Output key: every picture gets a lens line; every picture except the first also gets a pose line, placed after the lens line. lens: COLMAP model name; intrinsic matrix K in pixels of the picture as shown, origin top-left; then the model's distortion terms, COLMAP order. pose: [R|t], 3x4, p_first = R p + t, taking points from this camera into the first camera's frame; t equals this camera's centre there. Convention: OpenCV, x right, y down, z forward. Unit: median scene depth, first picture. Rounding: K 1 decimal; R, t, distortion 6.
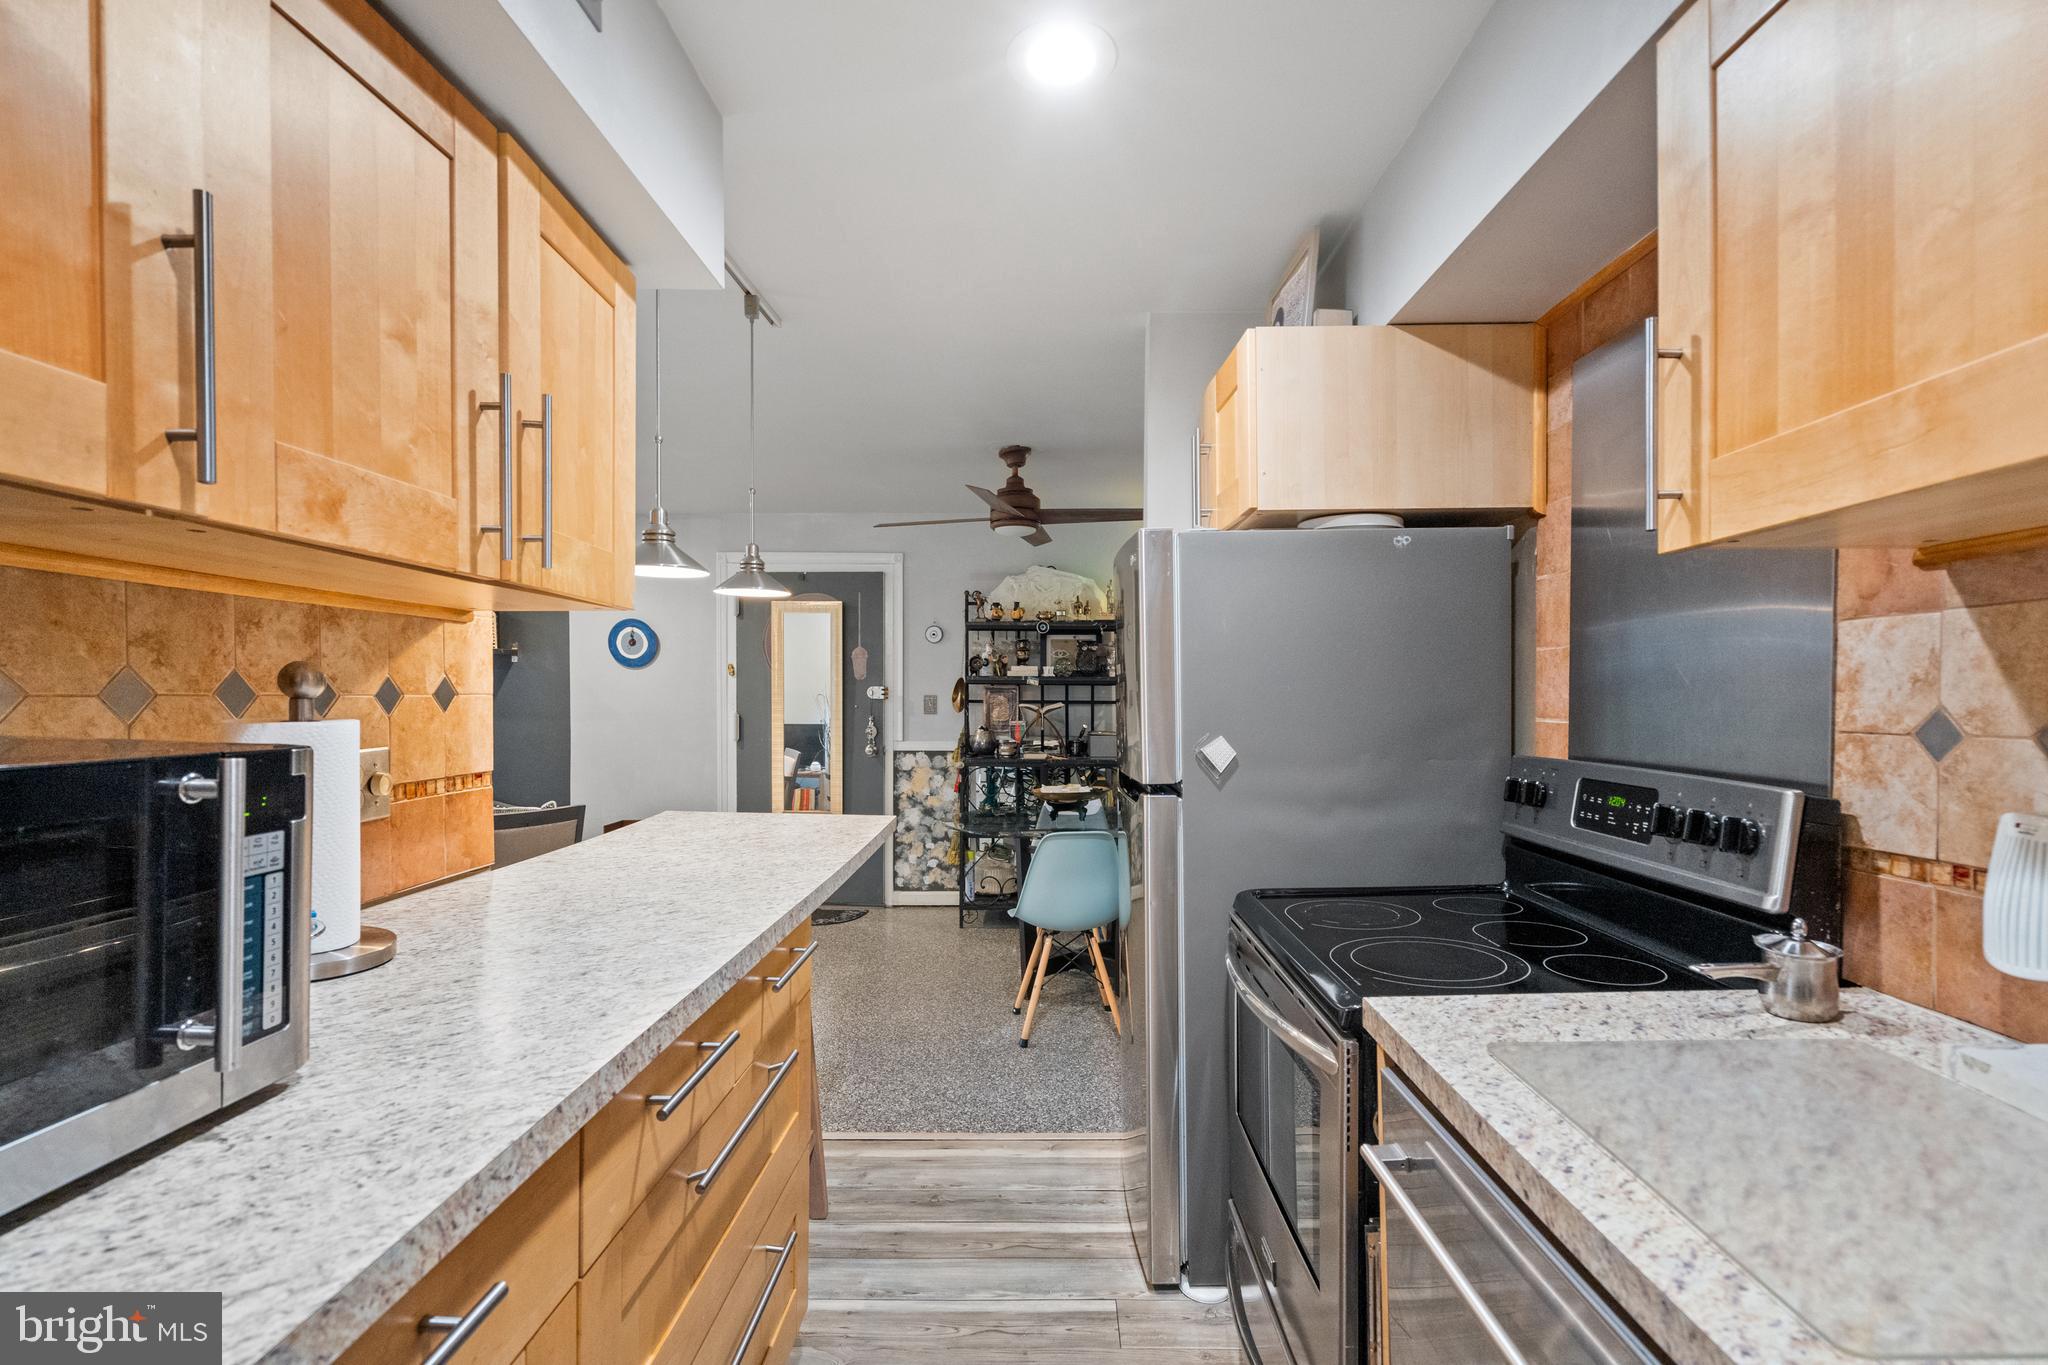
lens RADIAL K [[950.4, 0, 1034.8], [0, 950.4, 695.9], [0, 0, 1]] dist [-0.008336, 0.003217]
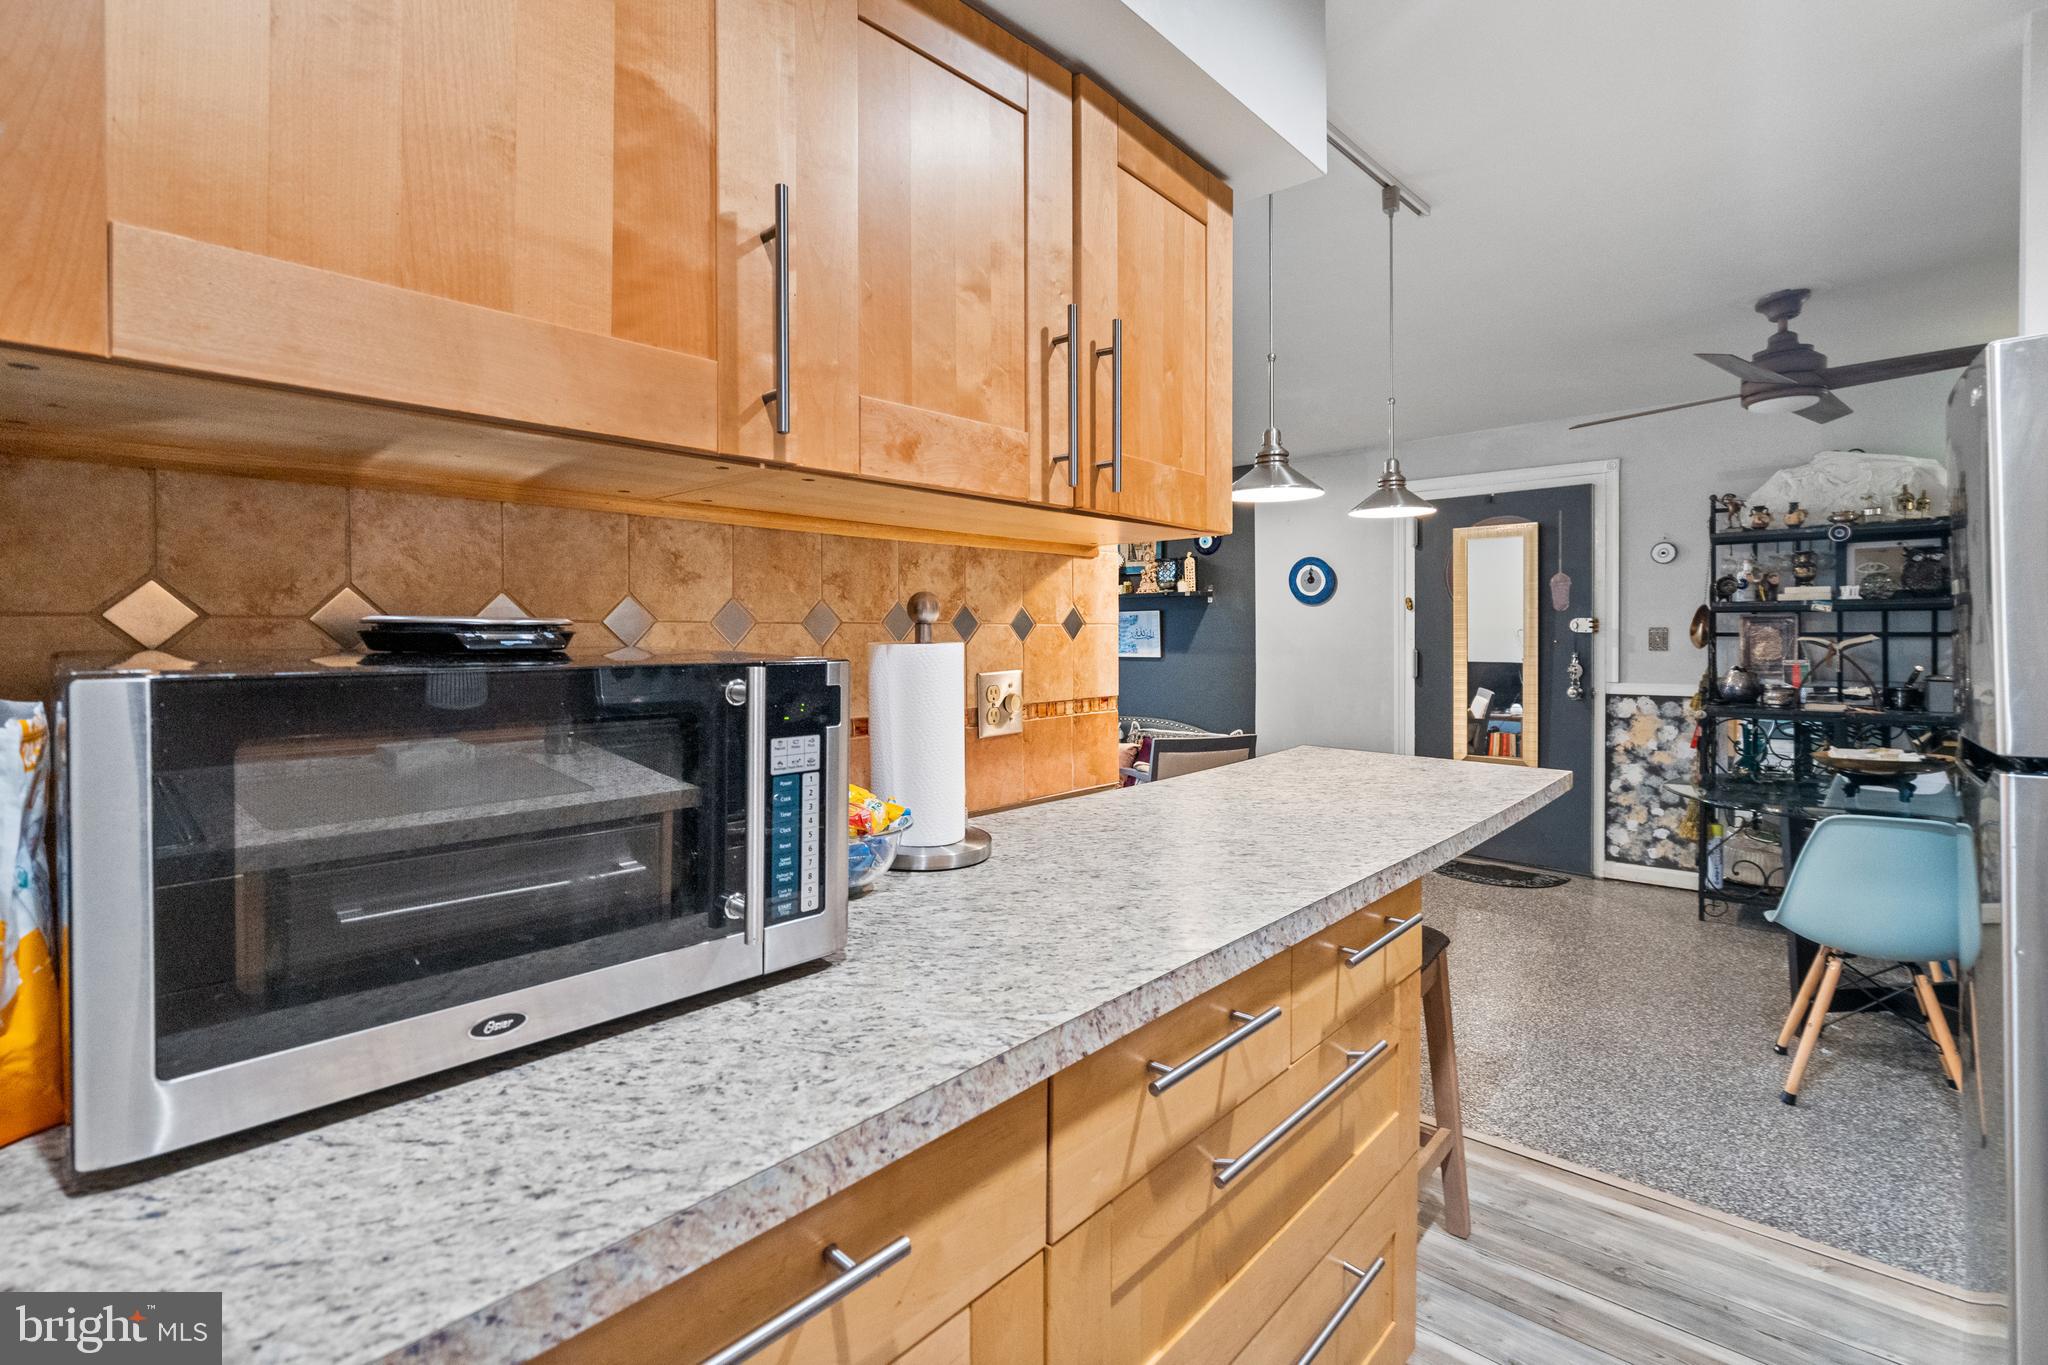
lens RADIAL K [[950.4, 0, 992.2], [0, 950.4, 634.5], [0, 0, 1]] dist [-0.008336, 0.003217]
pose [[0.746959, -0.006093, -0.664843, 0.064355], [0.007986, 0.999968, -0.000193, 0.017671], [0.664823, -0.005165, 0.746983, 0.201458]]
